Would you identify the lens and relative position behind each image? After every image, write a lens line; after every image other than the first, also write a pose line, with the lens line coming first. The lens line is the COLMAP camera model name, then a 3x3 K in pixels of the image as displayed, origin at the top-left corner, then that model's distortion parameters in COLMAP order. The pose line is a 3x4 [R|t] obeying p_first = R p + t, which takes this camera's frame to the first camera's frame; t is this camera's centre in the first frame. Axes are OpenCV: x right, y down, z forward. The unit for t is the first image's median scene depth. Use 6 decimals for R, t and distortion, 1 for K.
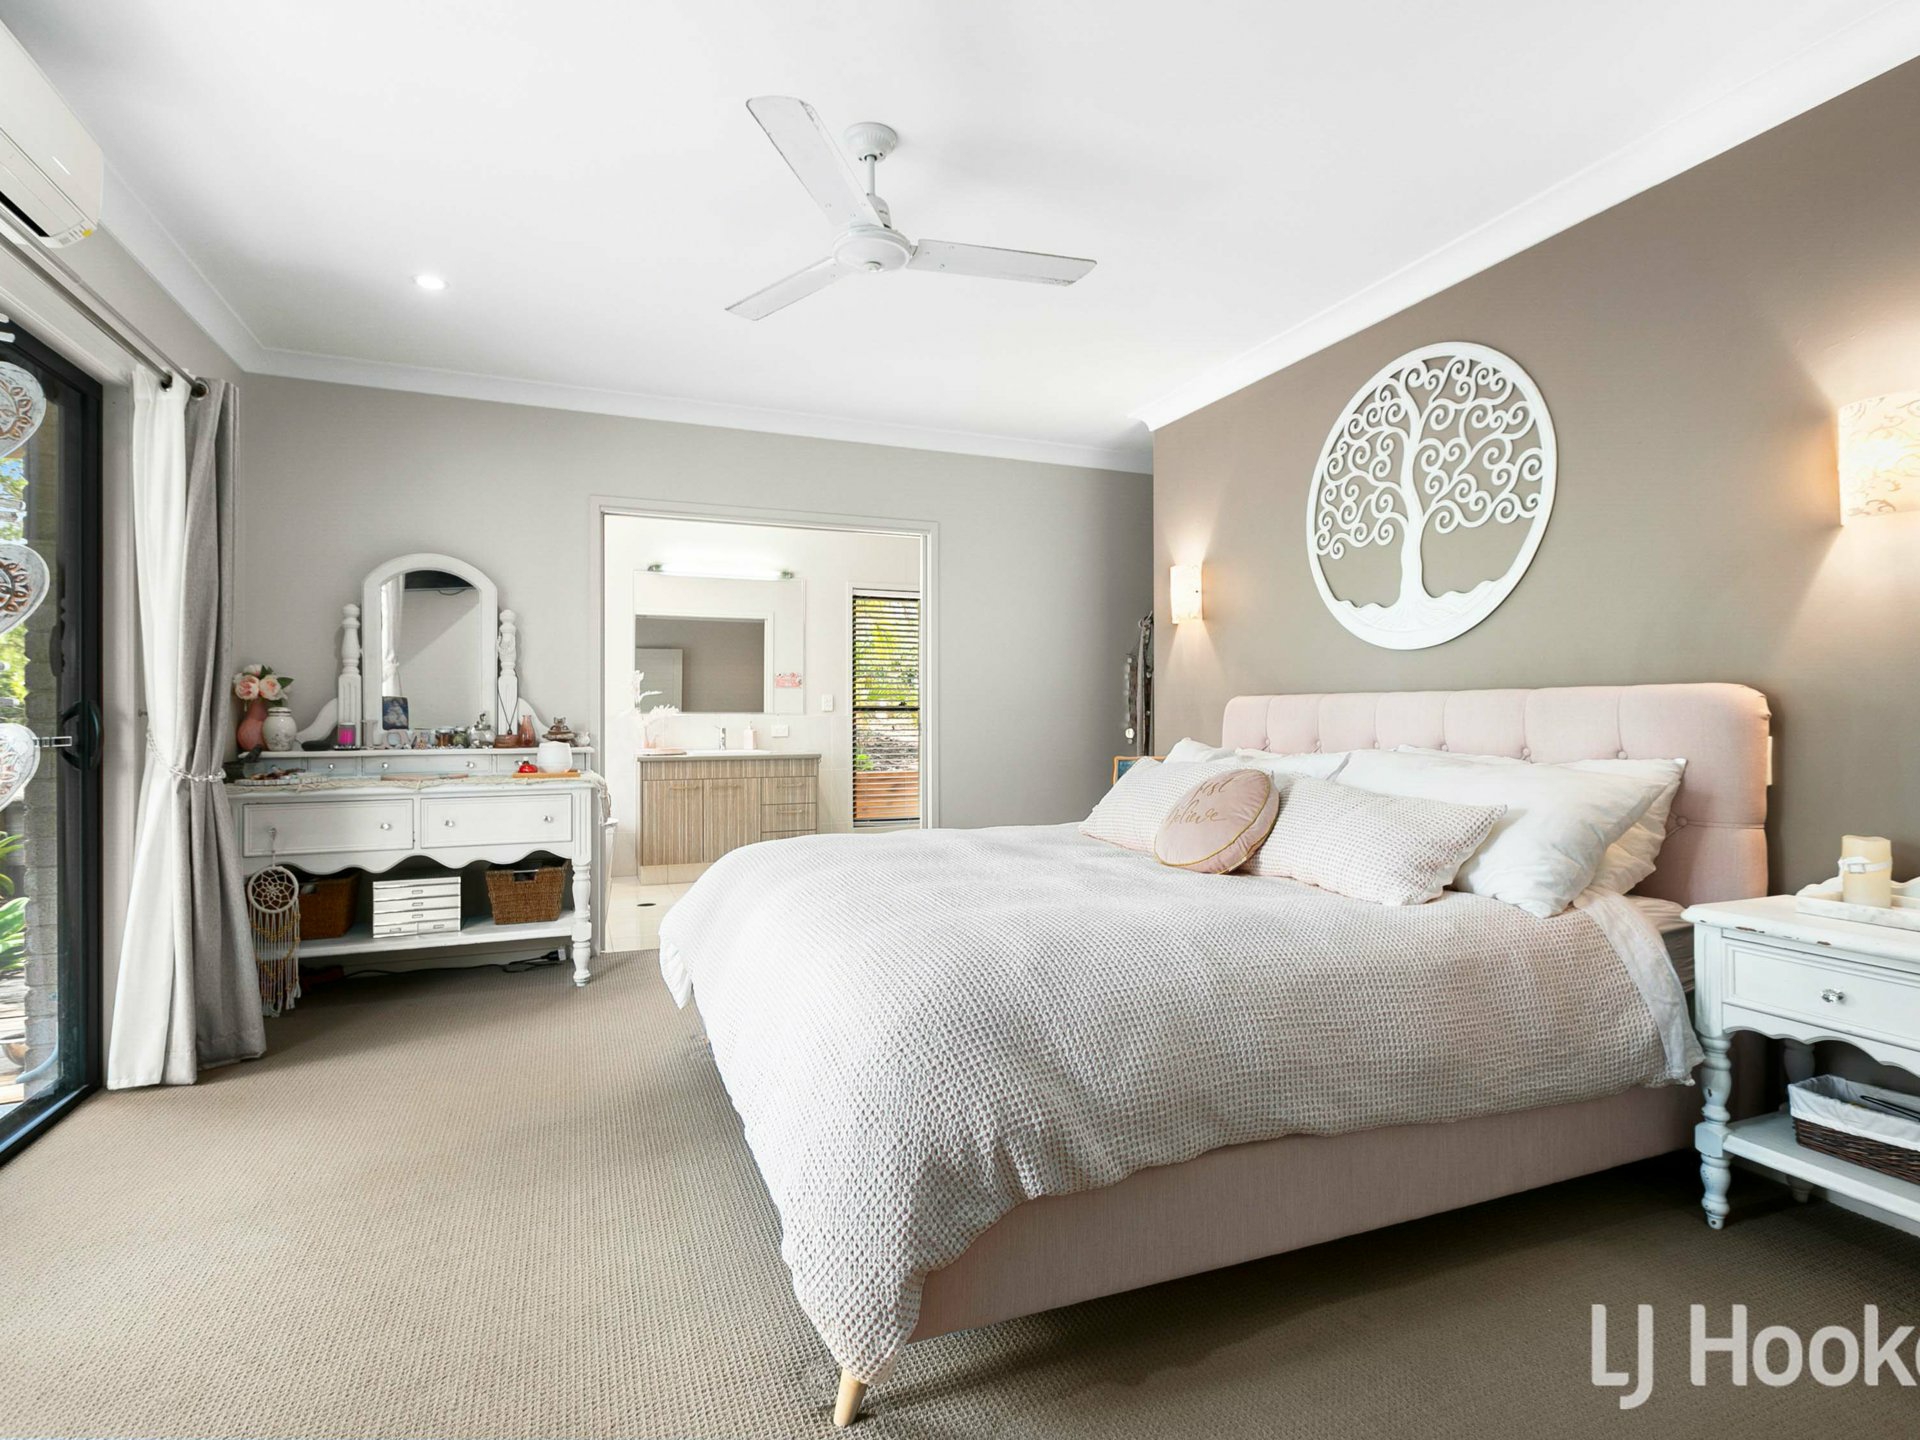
lens RADIAL K [[976.8, 0, 958.9], [0, 976.8, 718.1], [0, 0, 1]] dist [-0.024646, 0.001151]
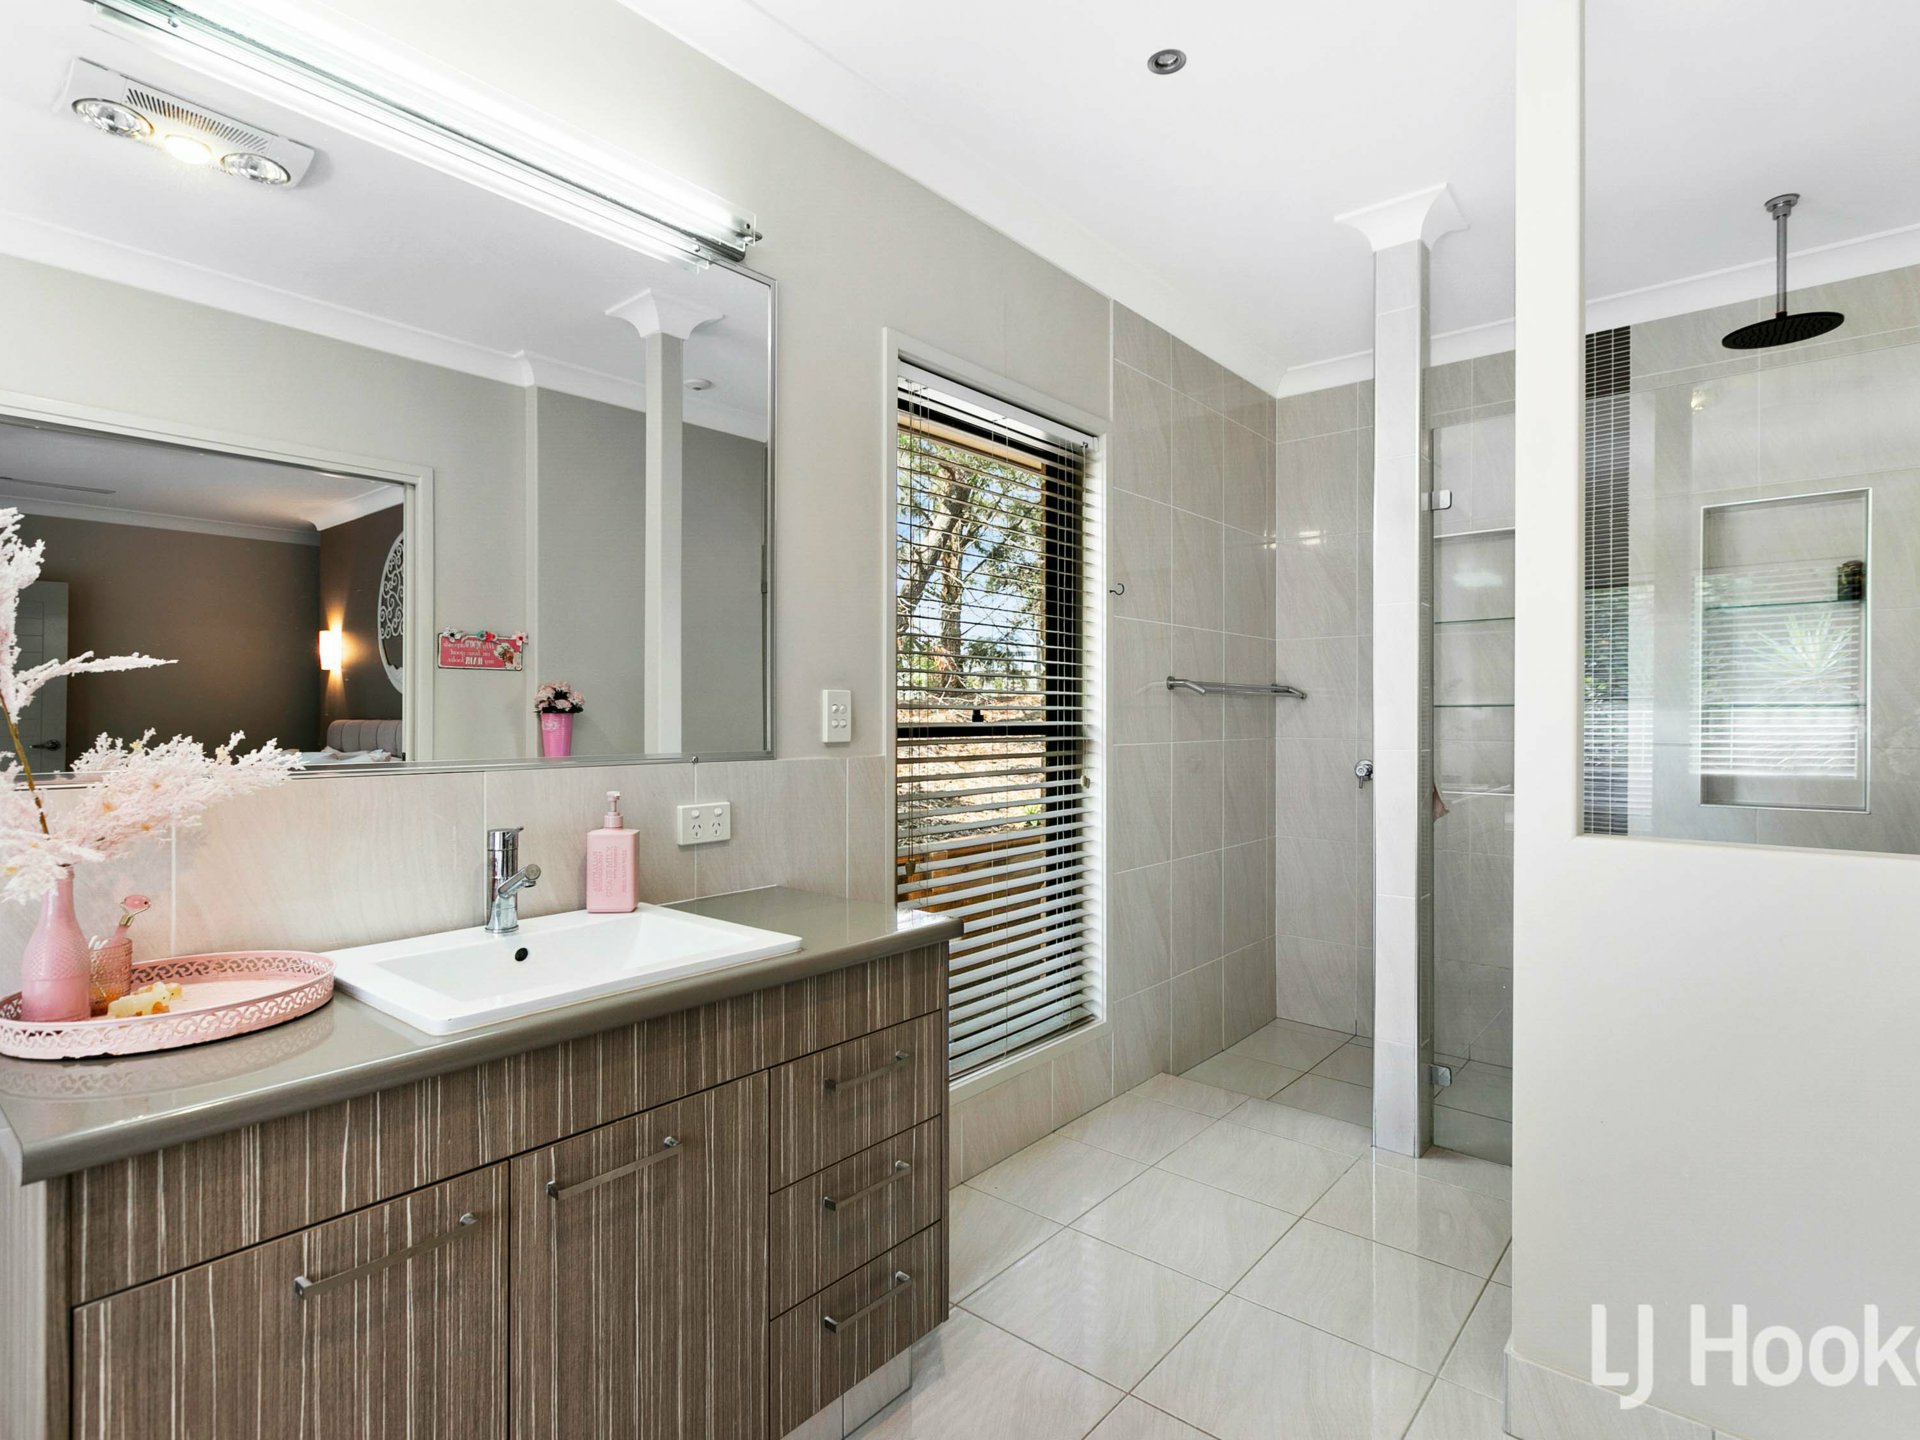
lens RADIAL K [[976.8, 0, 960.7], [0, 976.8, 717.9], [0, 0, 1]] dist [-0.024646, 0.001151]
pose [[0.876733, -0.000124, 0.480977, -0.269548], [-0.000164, 1.000000, 0.000555, -0.016579], [-0.480977, -0.000565, 0.876733, 0.794790]]
